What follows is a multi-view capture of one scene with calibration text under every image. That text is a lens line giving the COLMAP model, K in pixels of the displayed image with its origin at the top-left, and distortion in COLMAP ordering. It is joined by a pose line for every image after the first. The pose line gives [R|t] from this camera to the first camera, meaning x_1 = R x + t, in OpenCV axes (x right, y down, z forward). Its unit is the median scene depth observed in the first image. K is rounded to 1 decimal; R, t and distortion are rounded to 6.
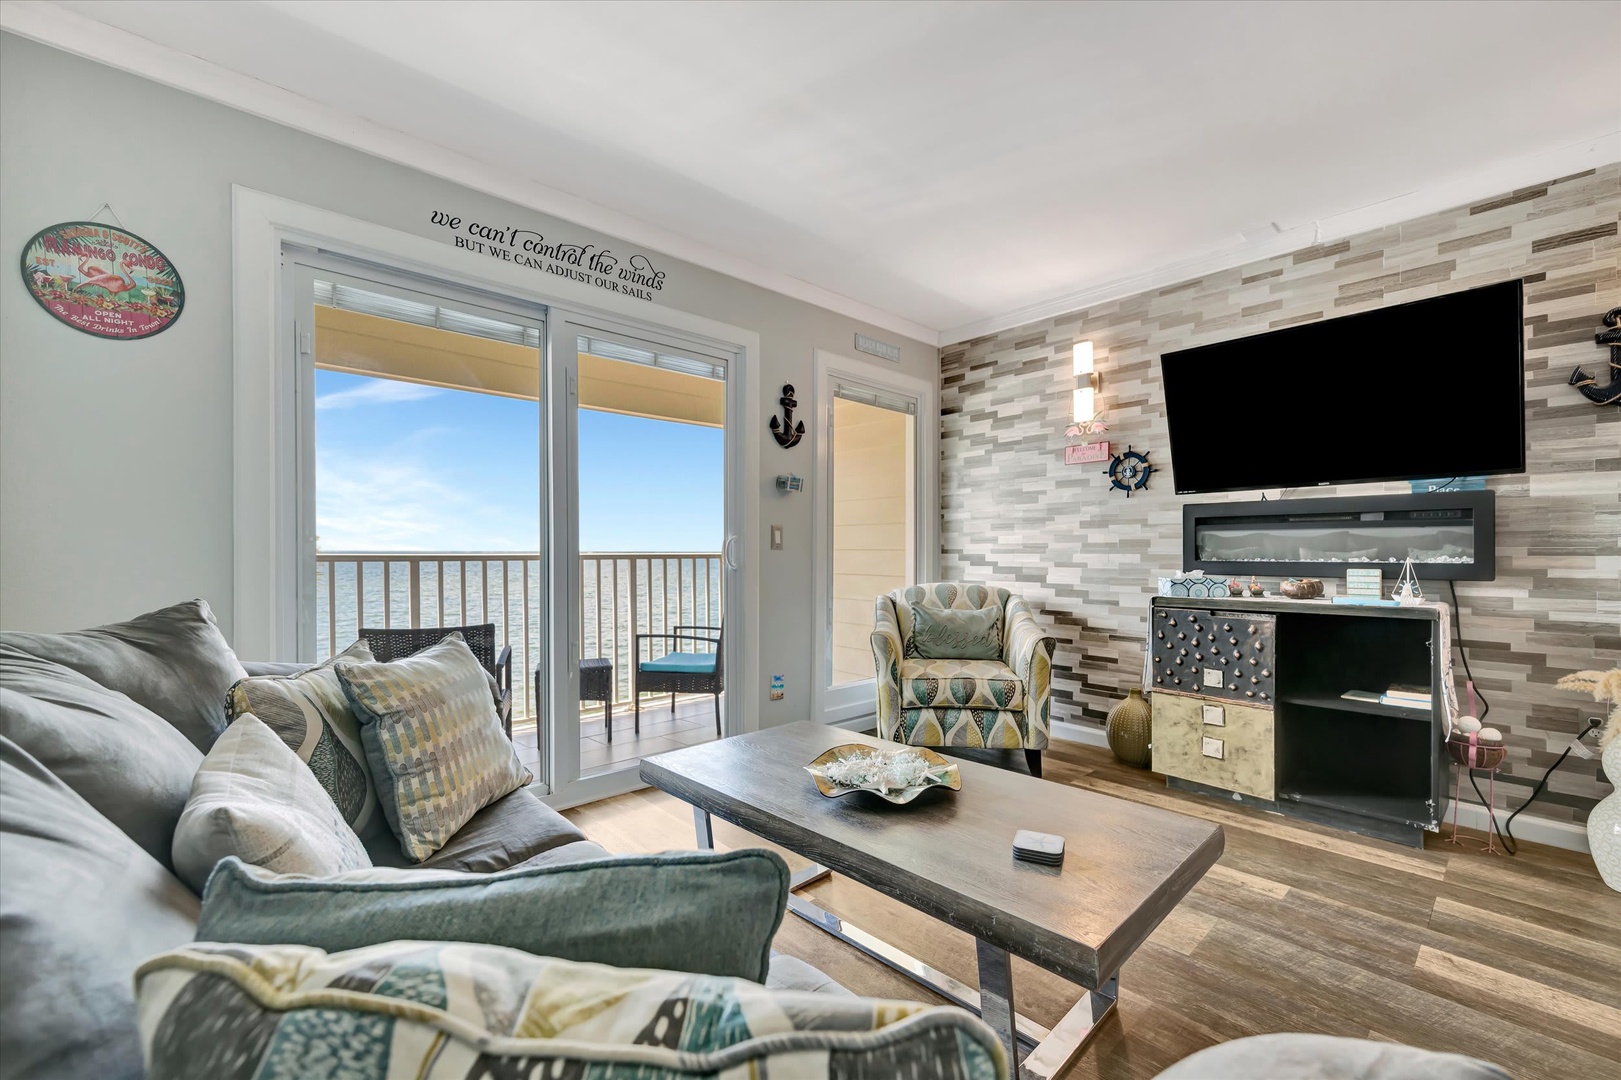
lens RADIAL K [[663.3, 0, 816.4], [0, 663.3, 550.7], [0, 0, 1]] dist [0.000173, 0.000322]
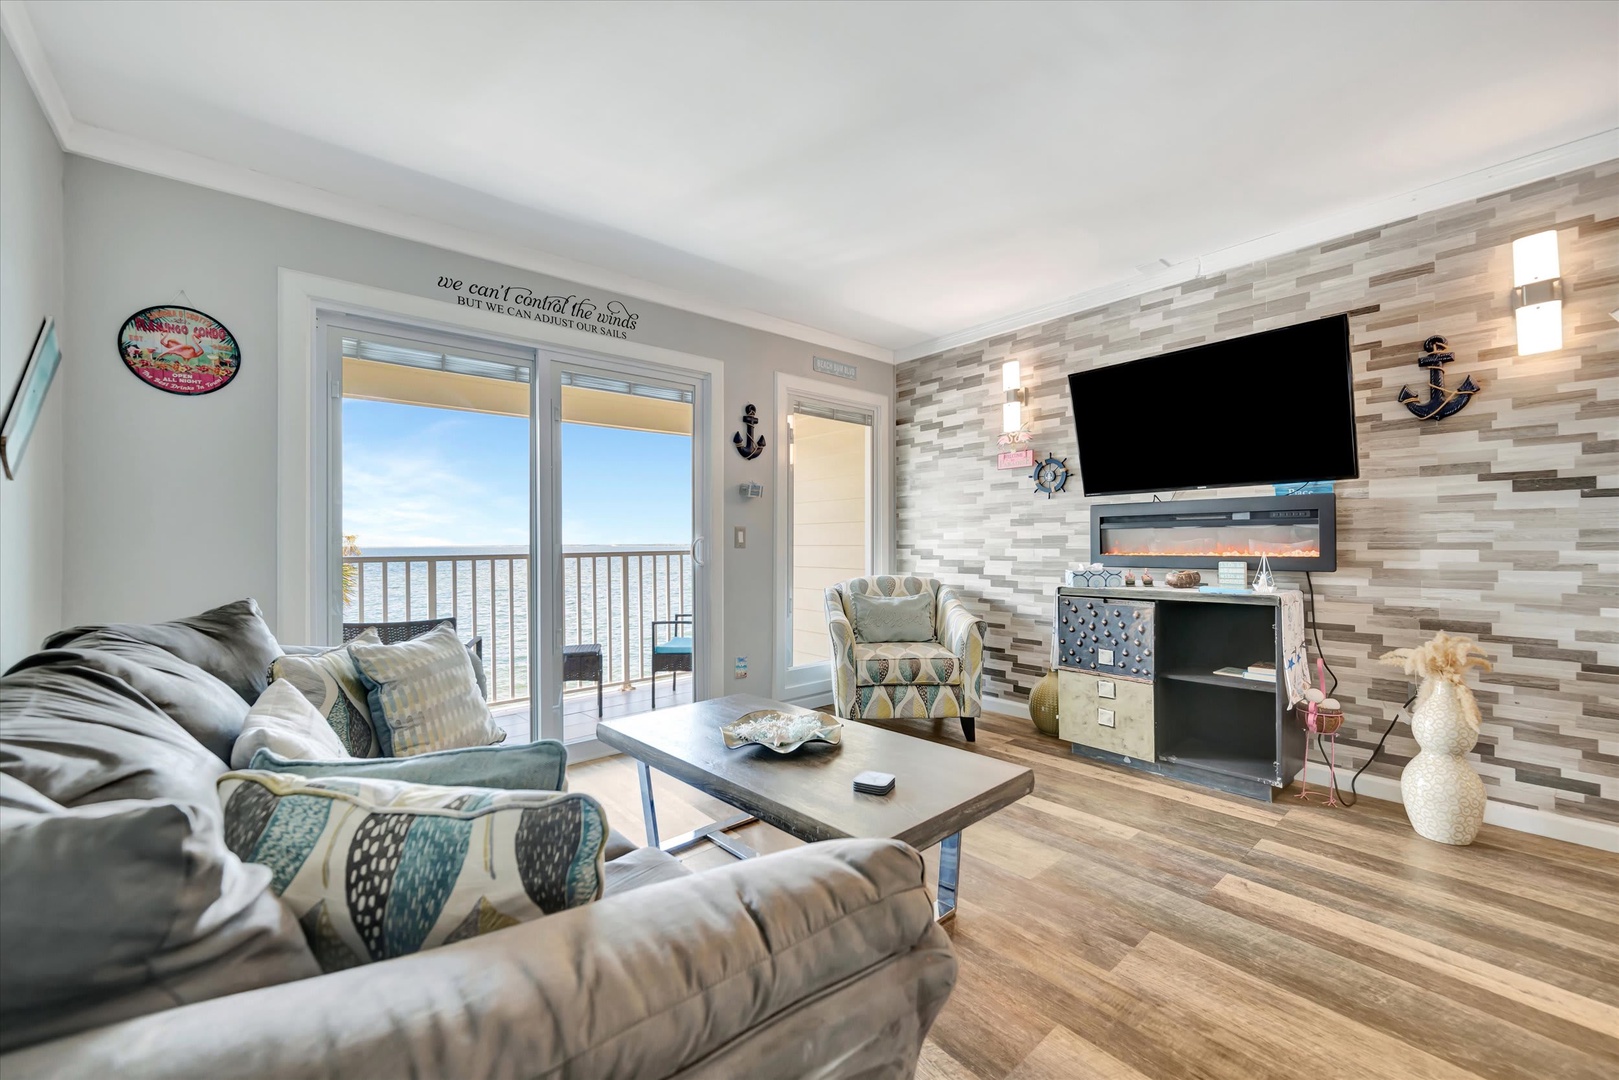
lens RADIAL K [[634.9, 0, 809.5], [0, 634.9, 540.0], [0, 0, 1]] dist [0.000733, -0.000263]
pose [[0.999308, -0.010940, -0.035546, 0.134820], [0.010896, 0.999940, -0.001439, -0.017463], [0.035560, 0.001051, 0.999367, -0.134878]]
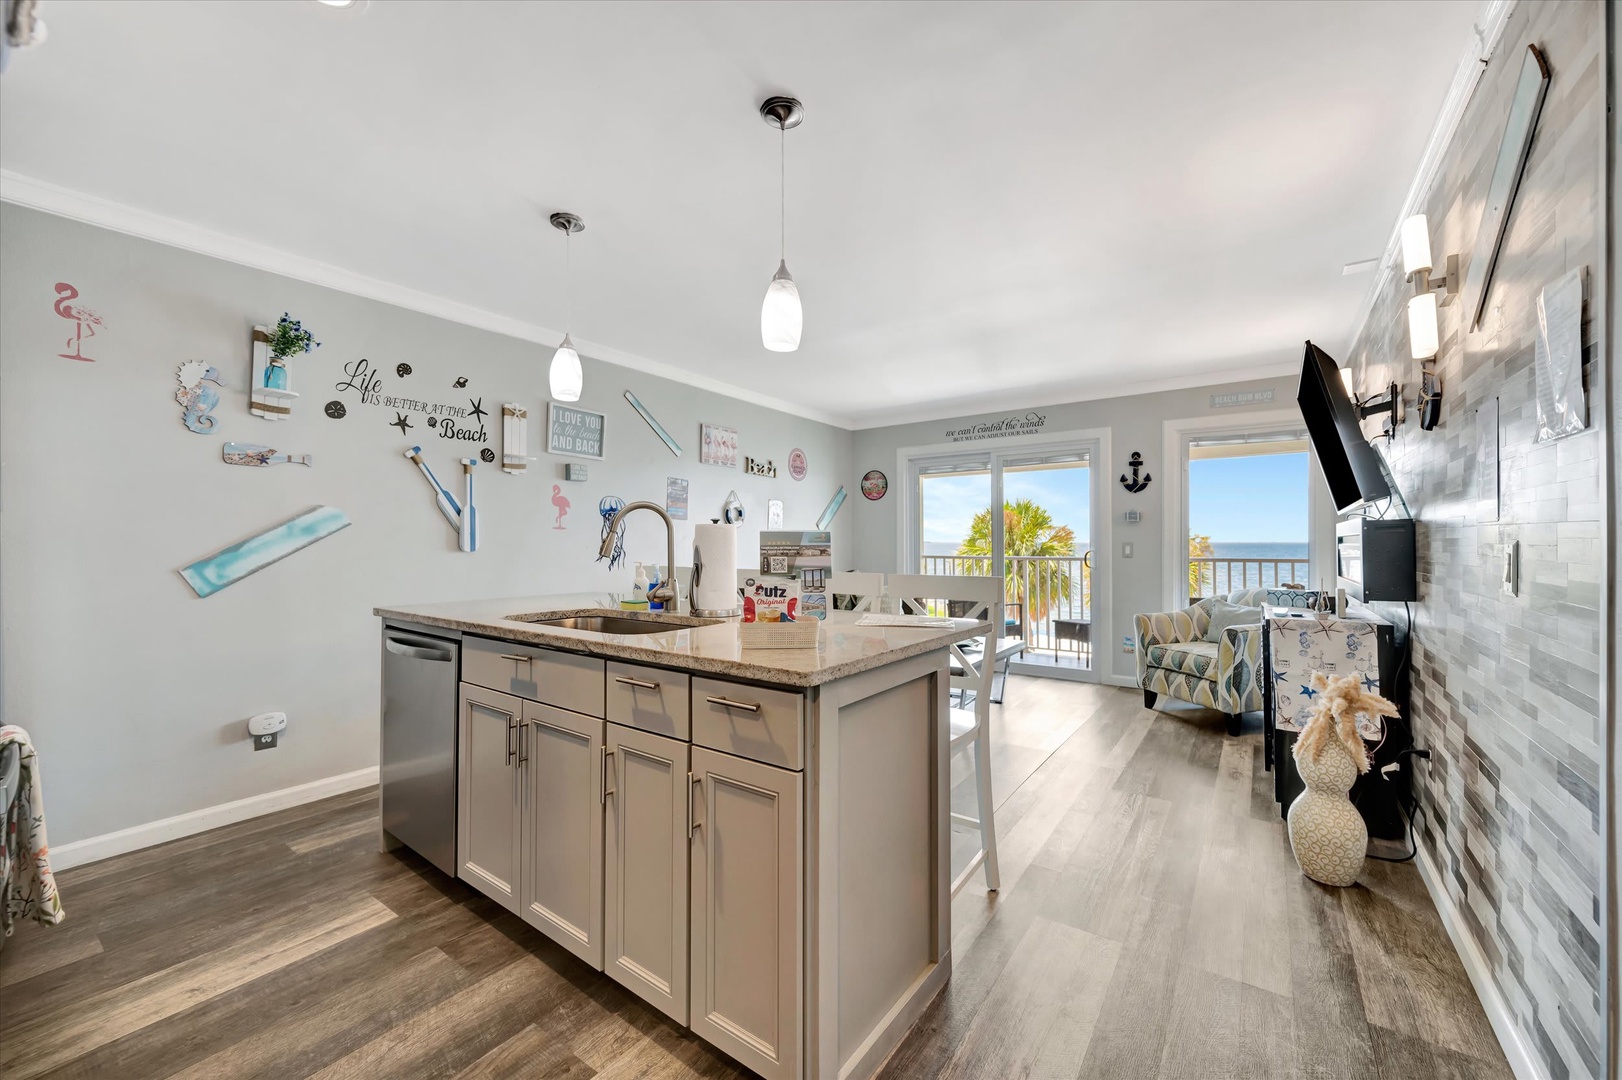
lens RADIAL K [[636.1, 0, 811.0], [0, 636.1, 540.0], [0, 0, 1]] dist [0.000733, -0.000263]
pose [[0.206824, -0.008928, -0.978338, 1.747307], [0.004208, 0.999957, -0.008235, -0.048788], [0.978369, -0.002413, 0.206852, -0.074661]]
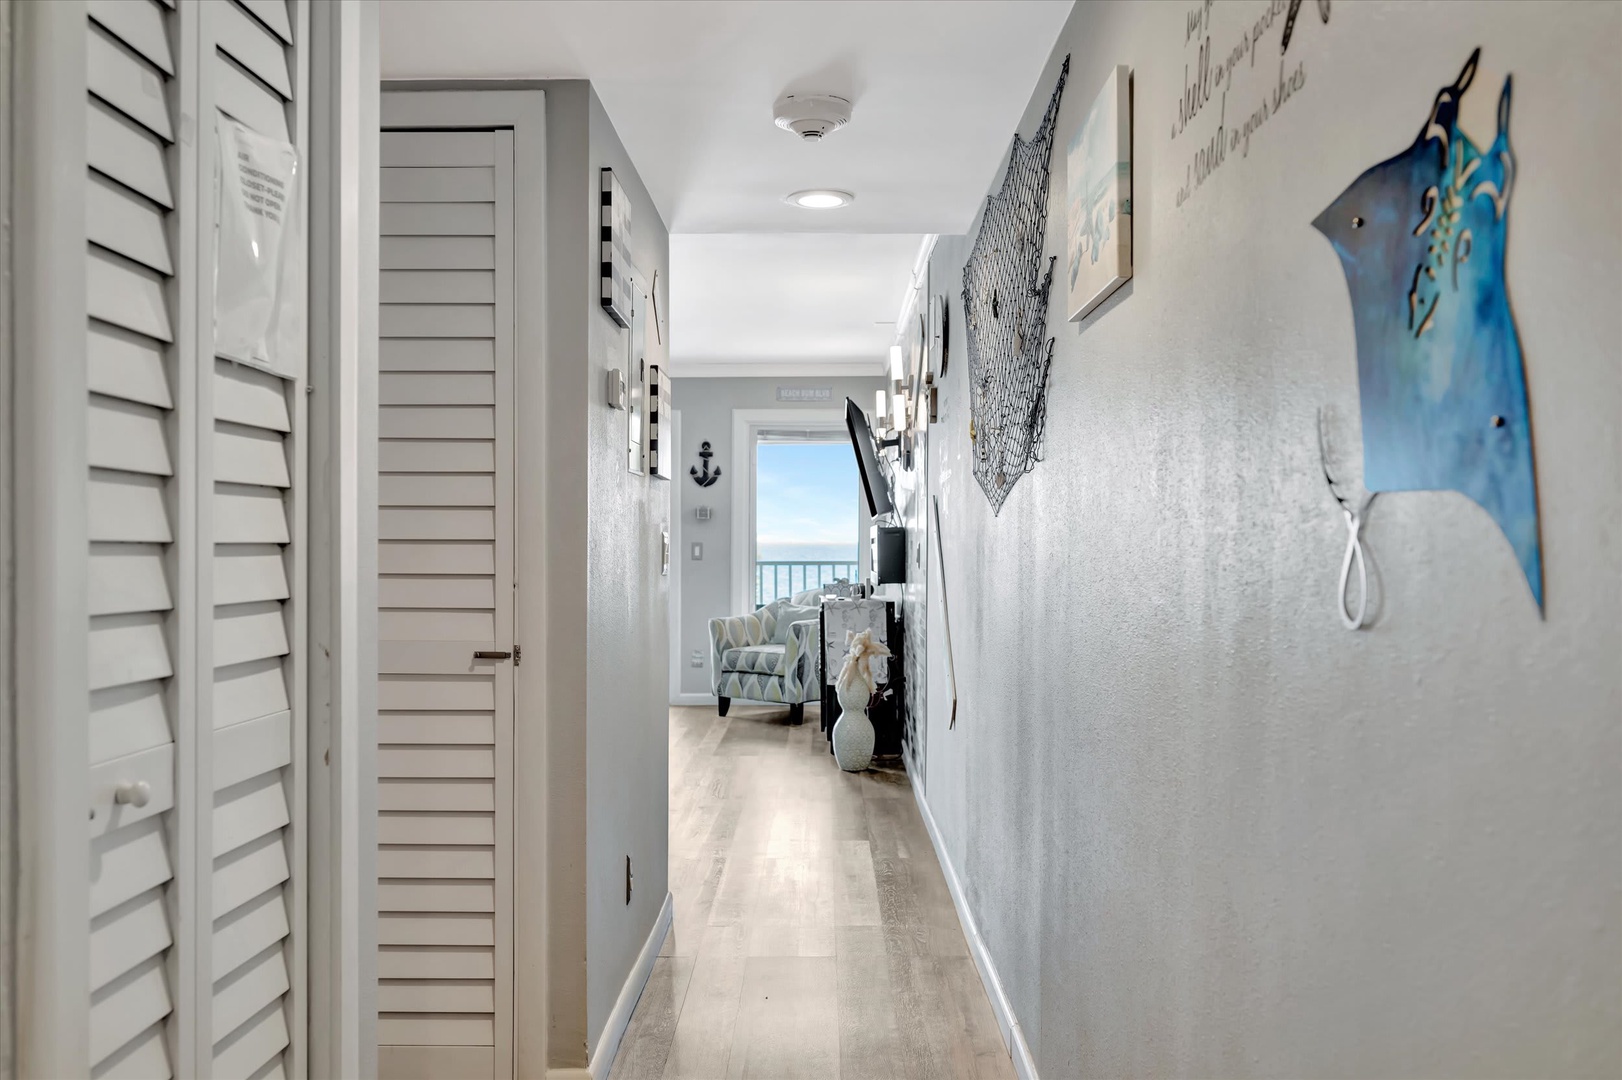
lens RADIAL K [[1389.1, 0, 811.0], [0, 1389.1, 540.0], [0, 0, 1]] dist [0.000514, 0.001213]
pose [[0.728287, -0.005093, -0.685253, 2.933973], [0.002406, 0.999985, -0.004875, -0.041015], [0.685268, 0.001901, 0.728289, -1.345600]]
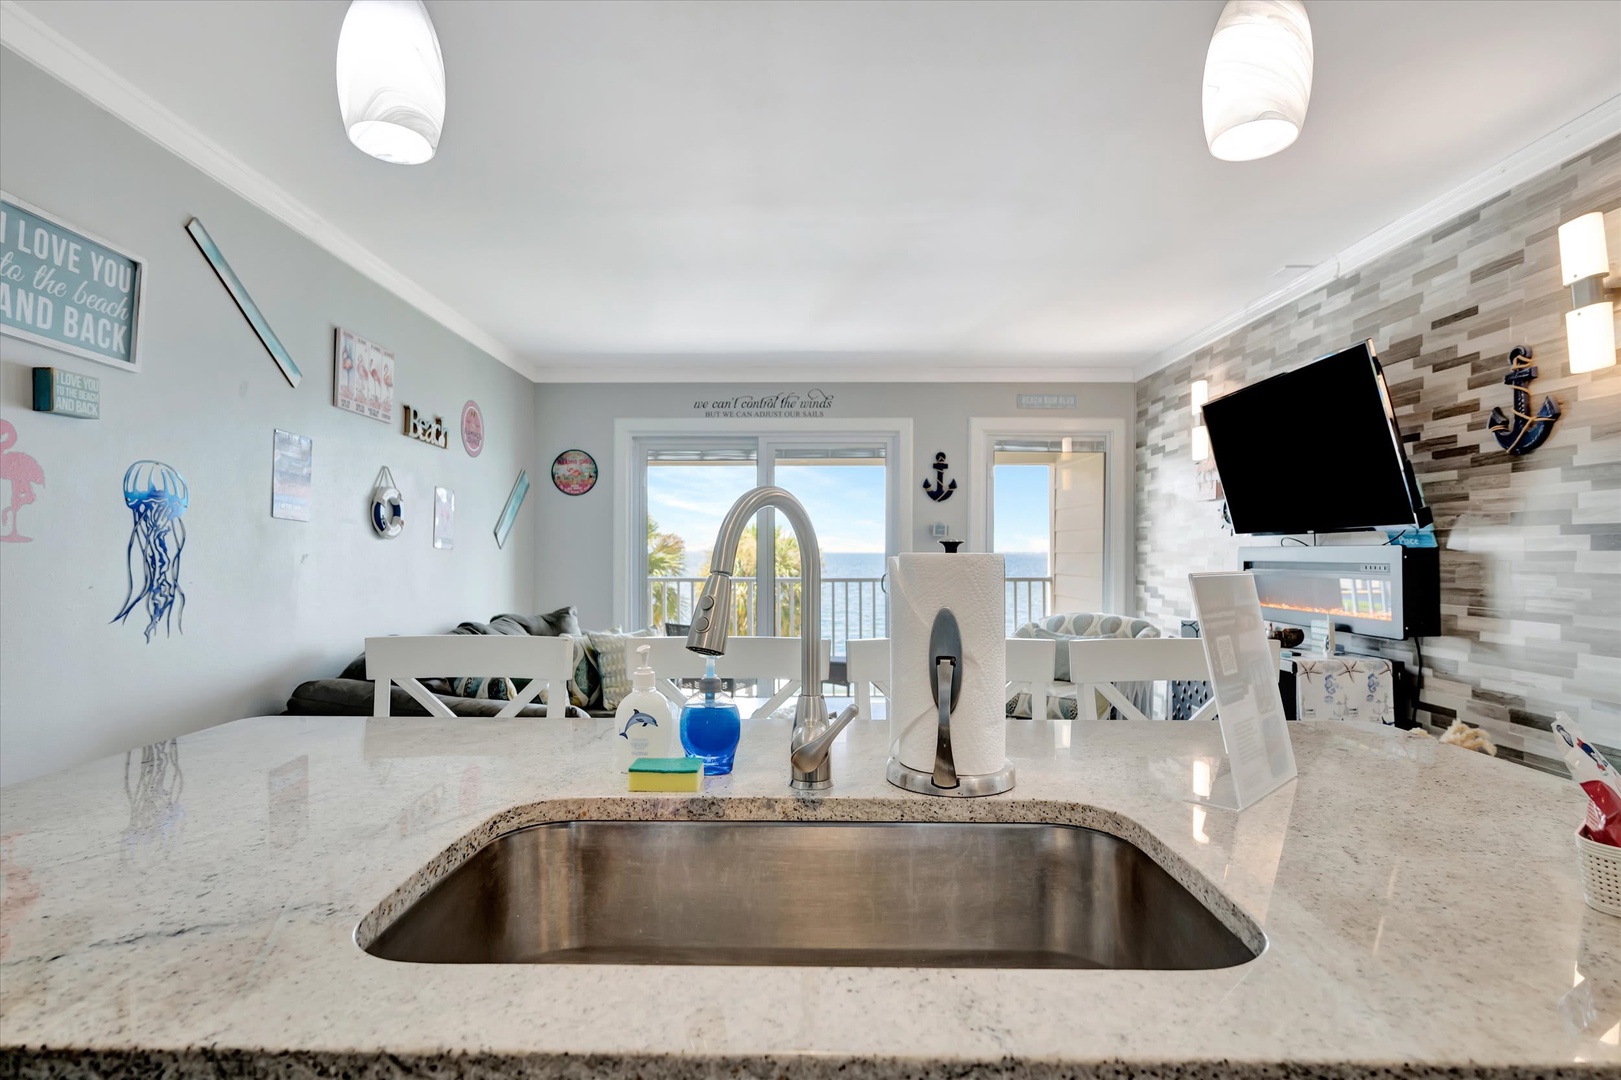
lens RADIAL K [[786.4, 0, 810.5], [0, 786.4, 540.0], [0, 0, 1]] dist [0.002457, 0.000291]
pose [[0.739165, -0.013671, -0.673385, 1.097655], [0.003129, 0.999853, -0.016864, -0.078441], [0.673517, 0.010358, 0.739099, -0.397029]]
